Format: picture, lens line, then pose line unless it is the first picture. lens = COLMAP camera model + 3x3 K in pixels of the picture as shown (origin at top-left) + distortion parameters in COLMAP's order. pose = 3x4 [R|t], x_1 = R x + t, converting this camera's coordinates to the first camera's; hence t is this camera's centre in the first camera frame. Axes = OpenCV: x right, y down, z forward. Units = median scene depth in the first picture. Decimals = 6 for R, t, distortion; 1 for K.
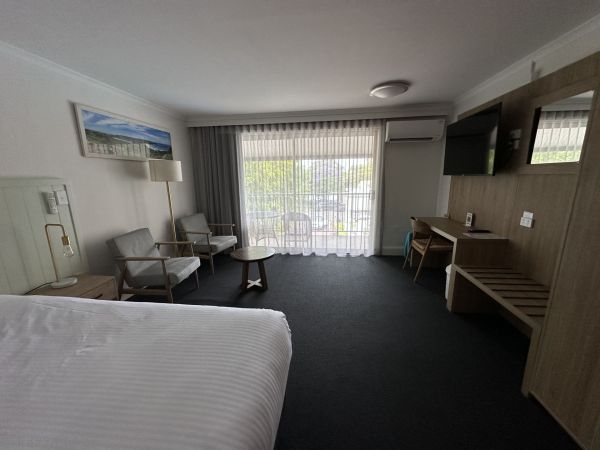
lens RADIAL K [[238.4, 0, 300.0], [0, 238.4, 225.0], [0, 0, 1]] dist [-0.002155, -0.000060]
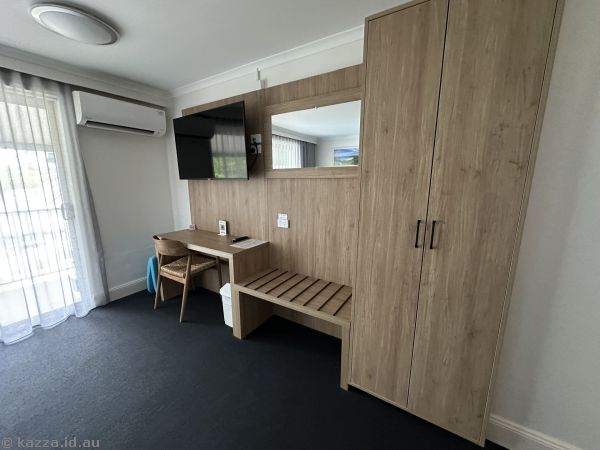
lens RADIAL K [[238.4, 0, 300.0], [0, 238.4, 225.0], [0, 0, 1]] dist [-0.002155, -0.000060]
pose [[0.426097, -0.151667, 0.891874, 0.022353], [0.177903, 0.980645, 0.081769, -0.051545], [-0.887013, 0.123825, 0.444832, 0.304082]]
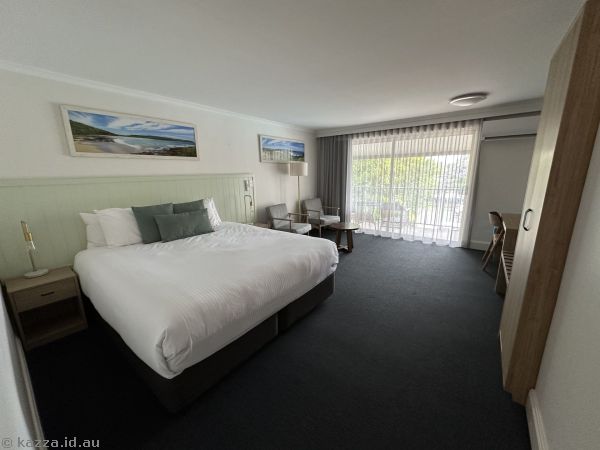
lens RADIAL K [[238.4, 0, 300.0], [0, 238.4, 225.0], [0, 0, 1]] dist [-0.002155, -0.000060]
pose [[0.861600, 0.112634, -0.494934, 0.273319], [-0.100999, 0.993614, 0.050297, 0.063014], [0.497439, 0.006652, 0.867474, -0.372035]]
